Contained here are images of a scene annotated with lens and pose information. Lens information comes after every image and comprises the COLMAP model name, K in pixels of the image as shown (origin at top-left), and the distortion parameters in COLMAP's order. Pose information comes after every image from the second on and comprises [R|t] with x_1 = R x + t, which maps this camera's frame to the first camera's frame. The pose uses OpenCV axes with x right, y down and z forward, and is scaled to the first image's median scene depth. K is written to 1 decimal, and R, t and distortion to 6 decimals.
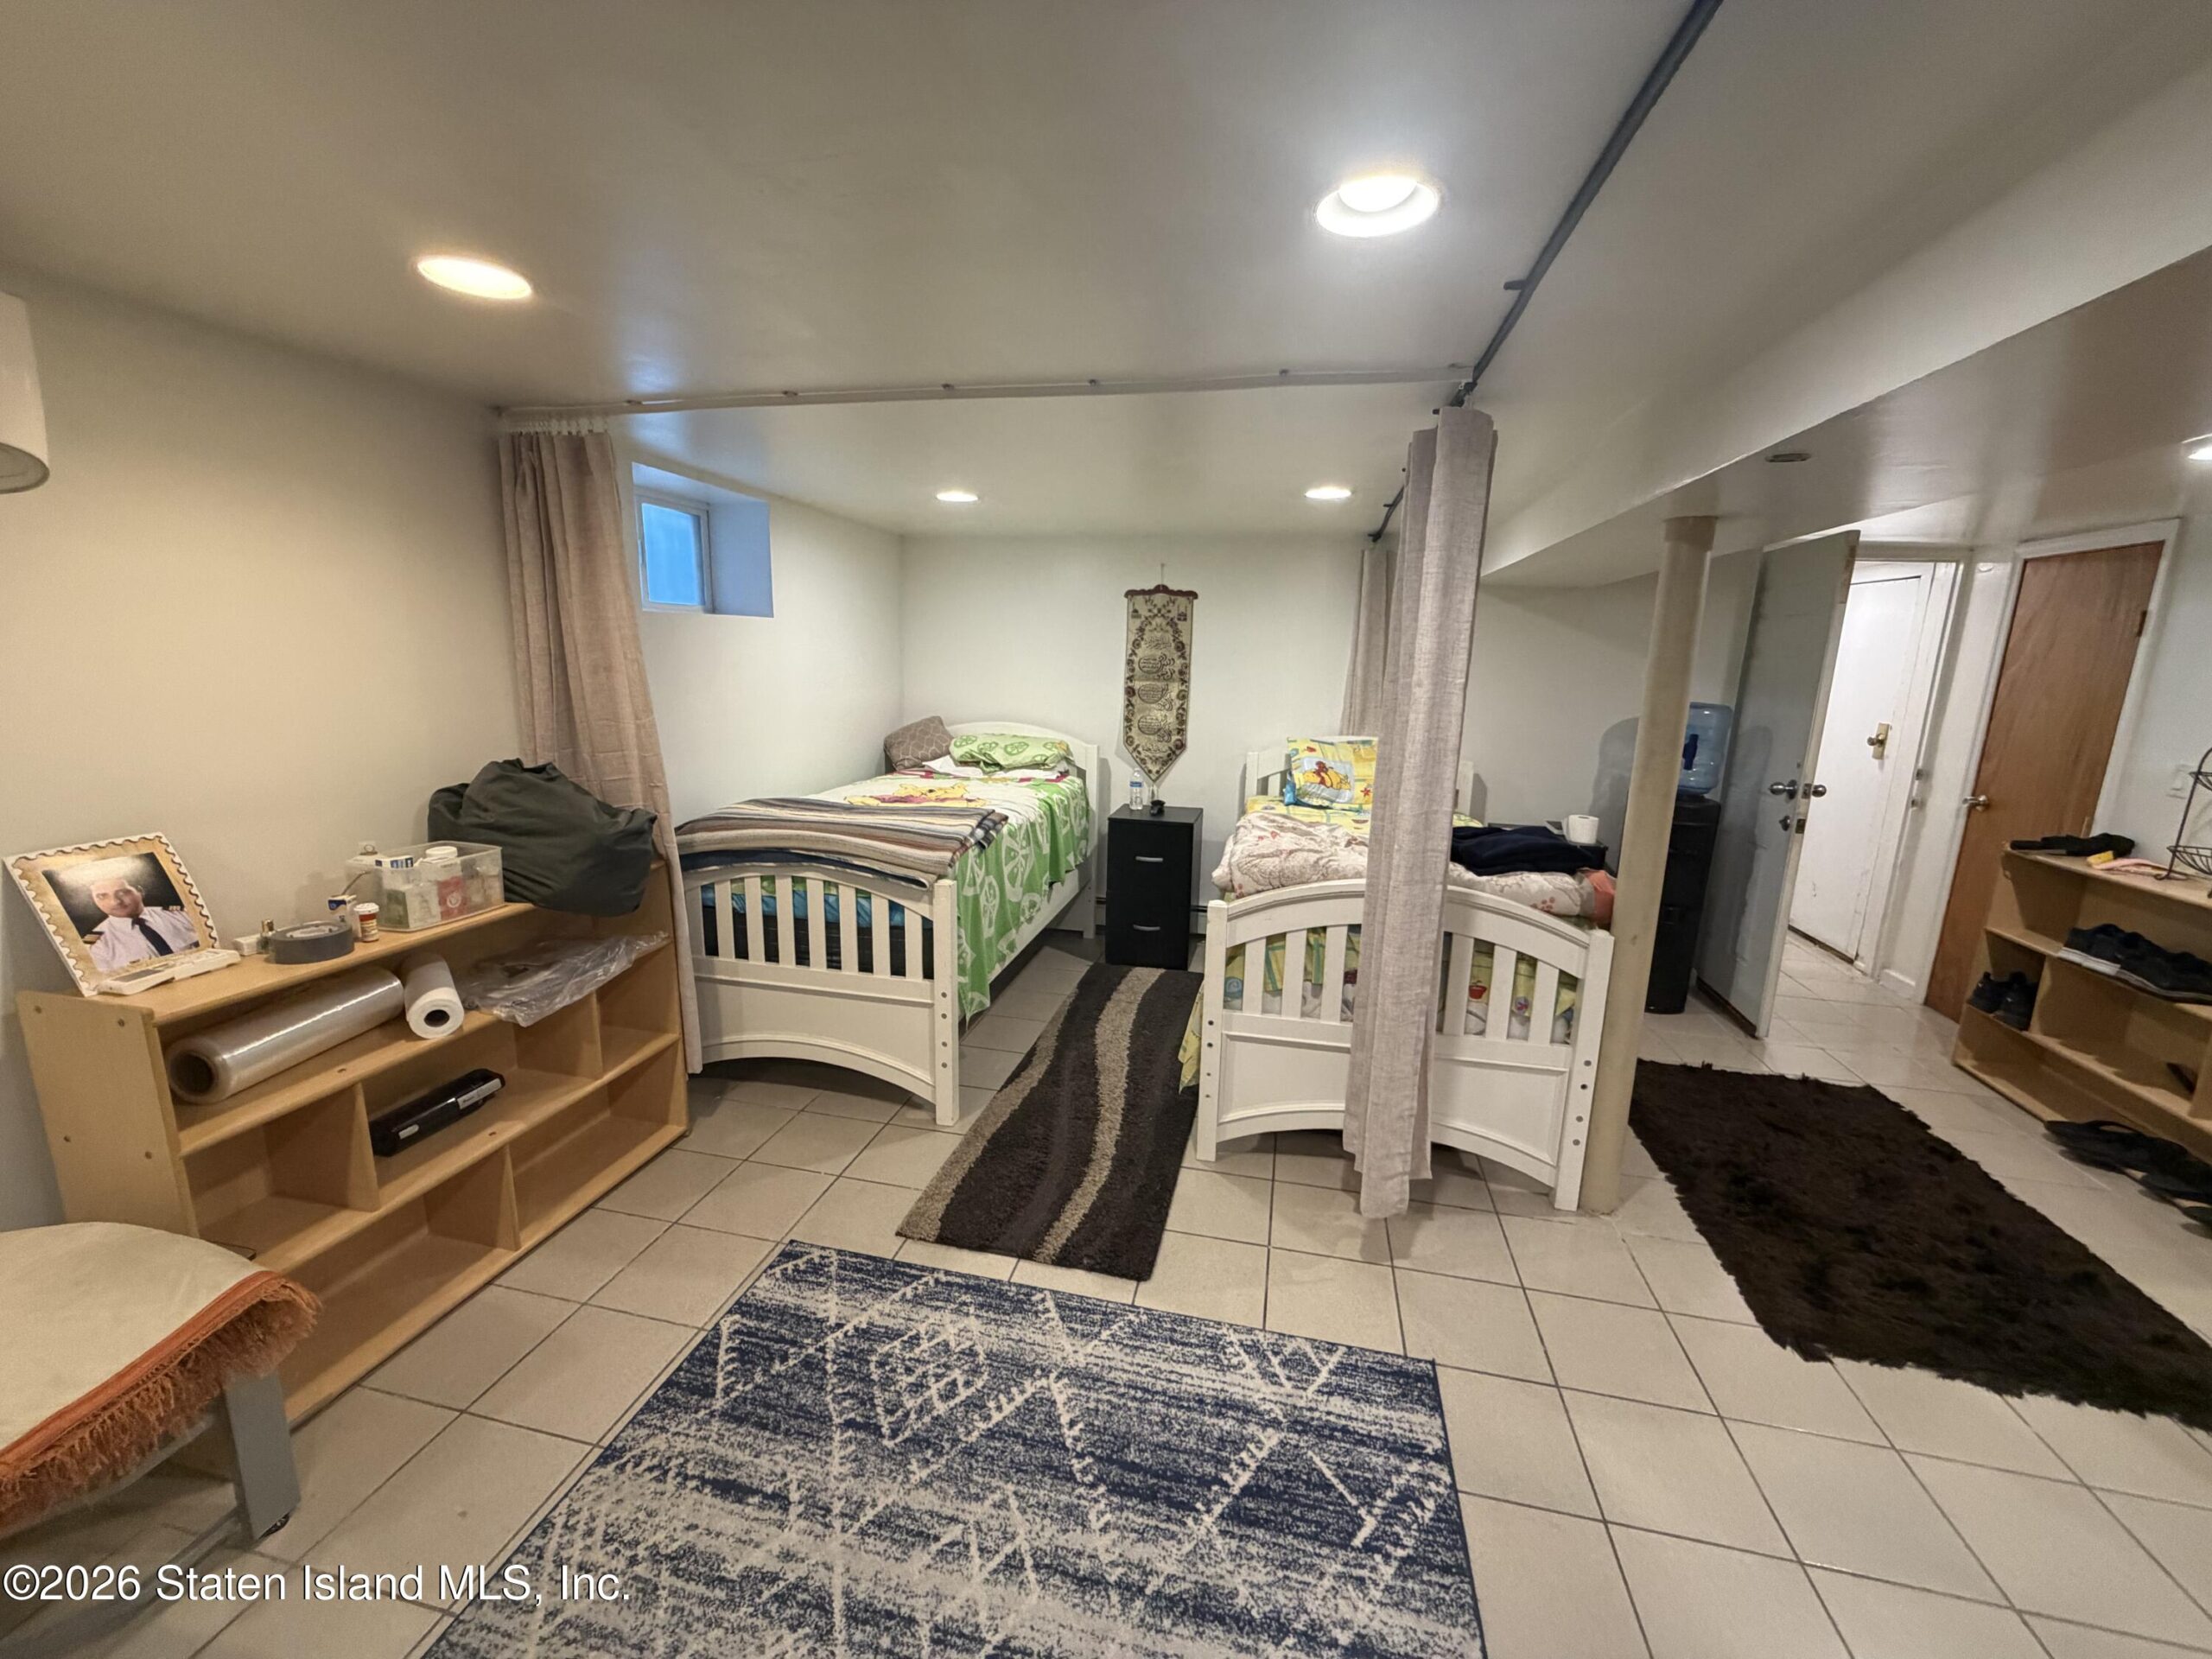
lens RADIAL K [[885.1, 0, 1100.7], [0, 885.1, 829.6], [0, 0, 1]] dist [-0.000831, -0.000098]
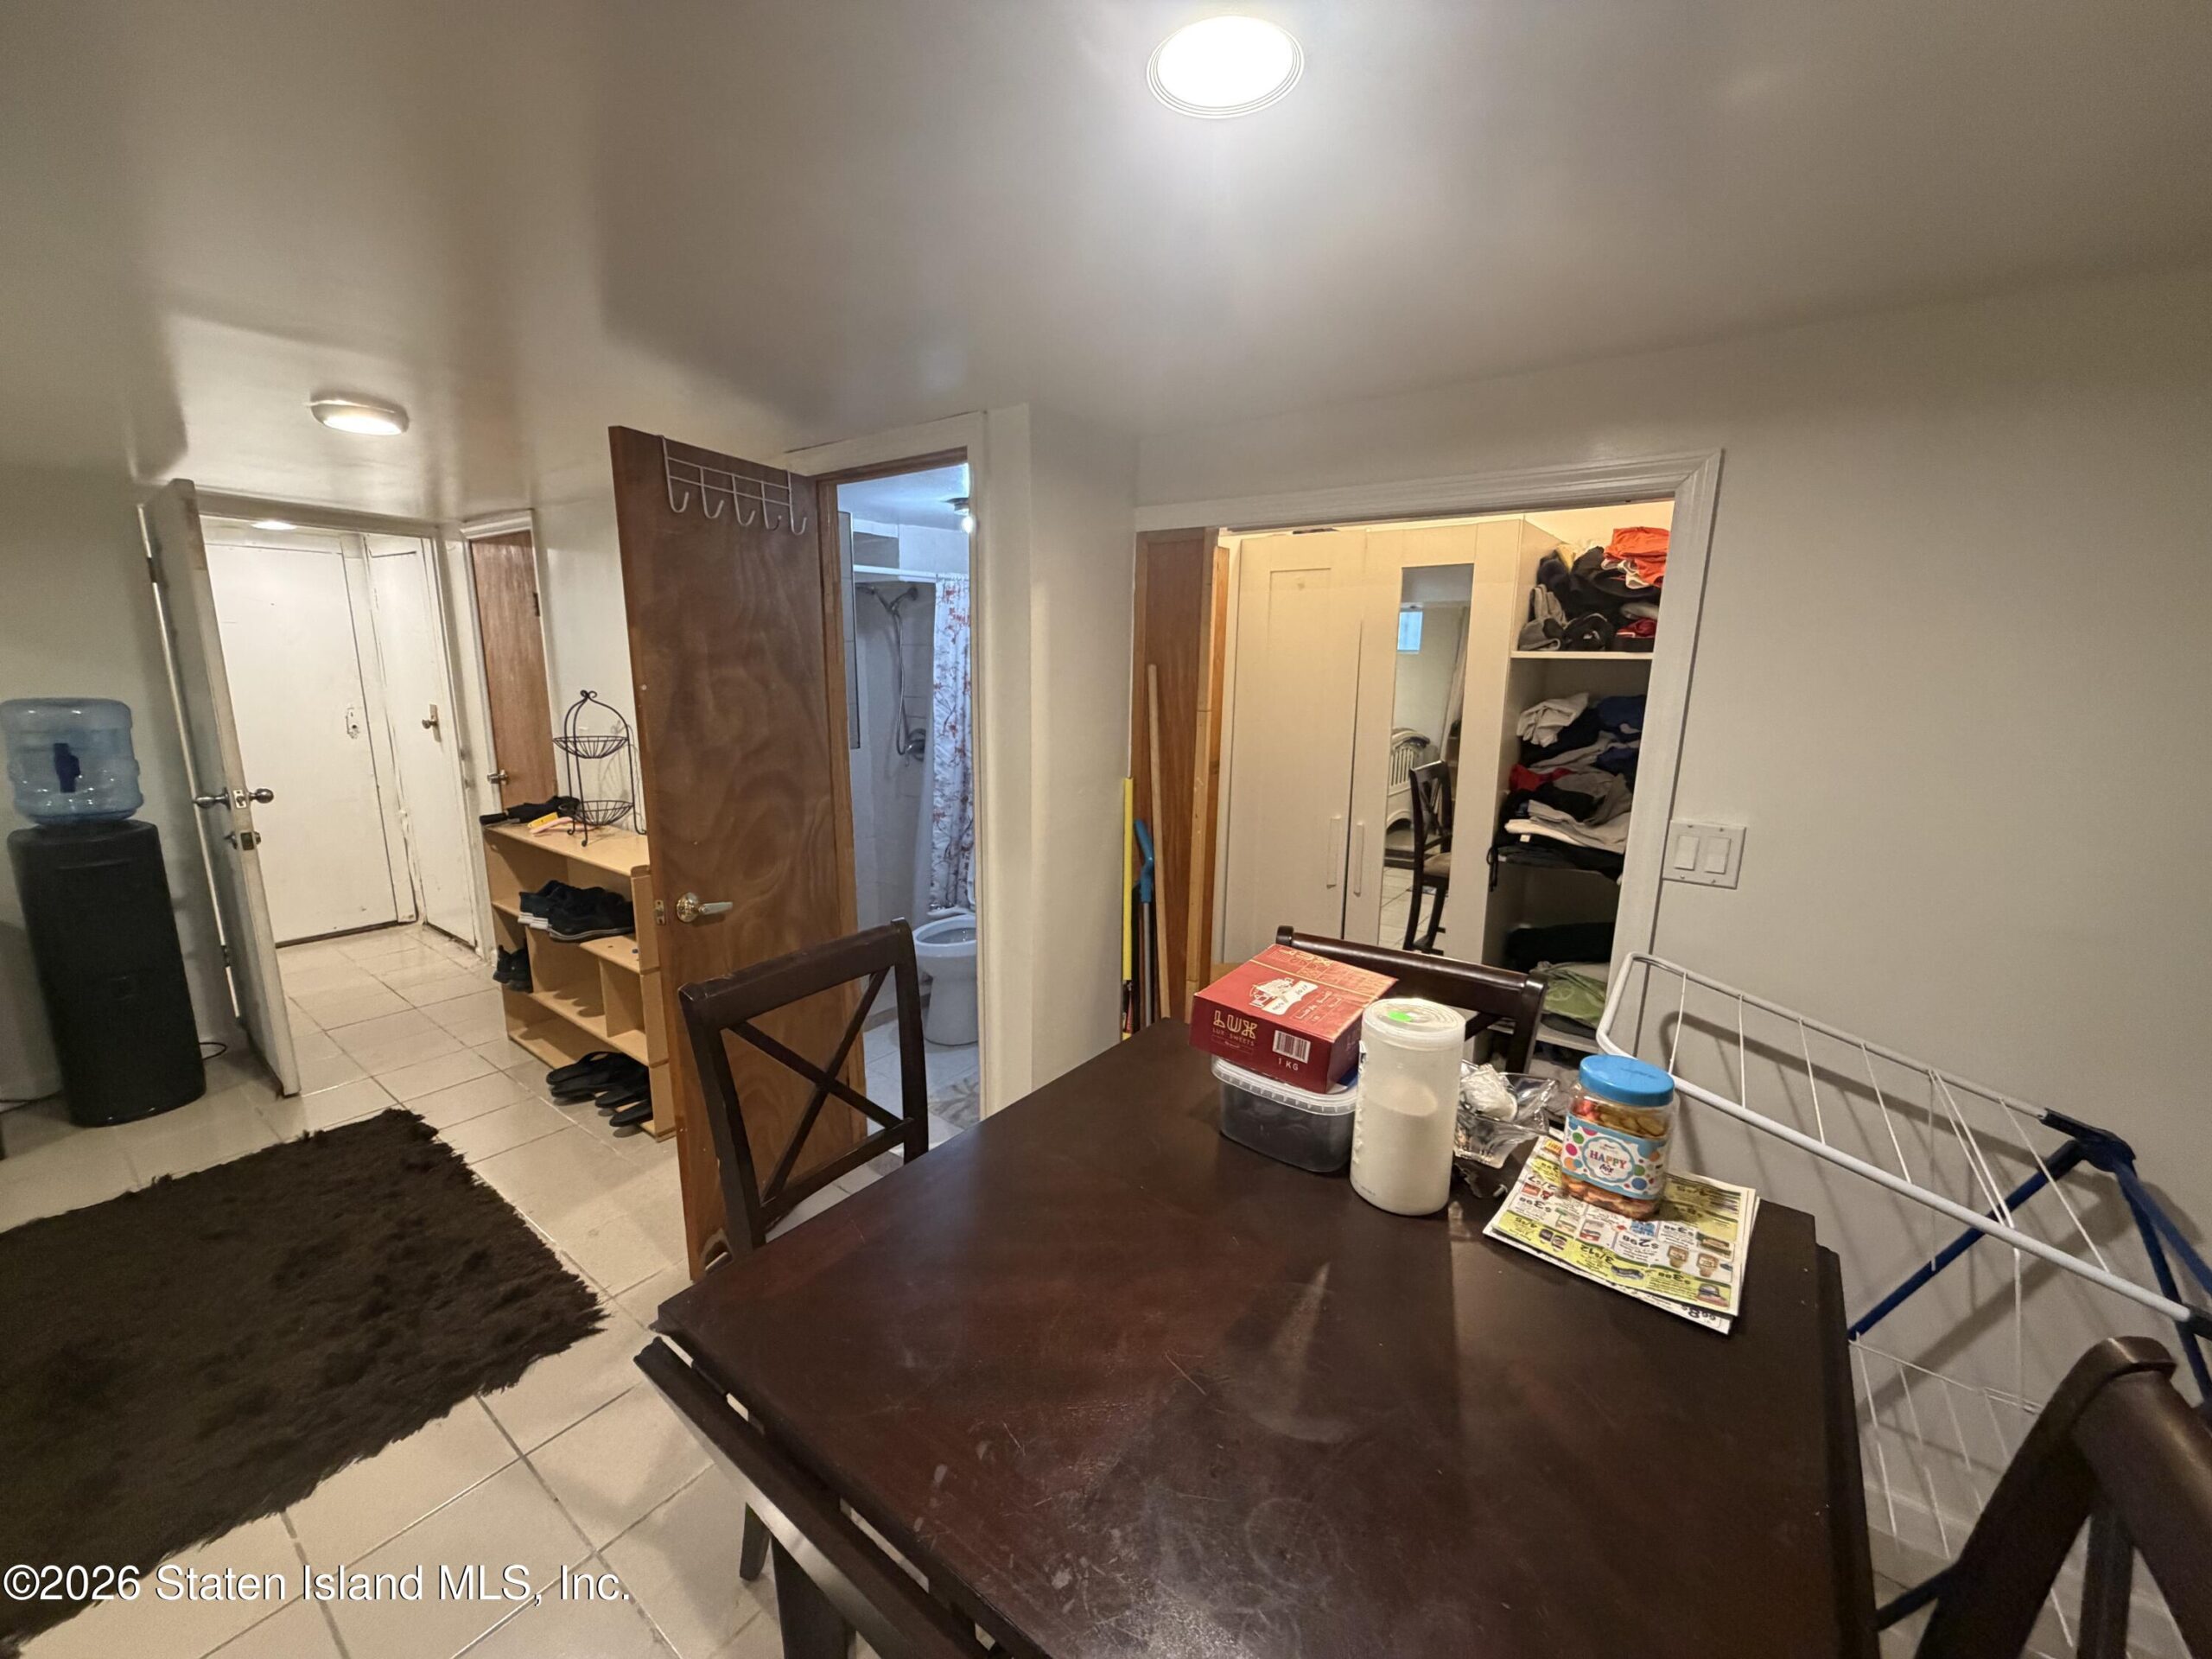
lens RADIAL K [[885.1, 0, 1100.7], [0, 885.1, 829.6], [0, 0, 1]] dist [-0.000831, -0.000098]
pose [[0.411092, -0.201542, 0.889035, 0.429557], [0.179050, 0.974109, 0.138034, 0.014960], [-0.893837, 0.102437, 0.436535, -0.084317]]
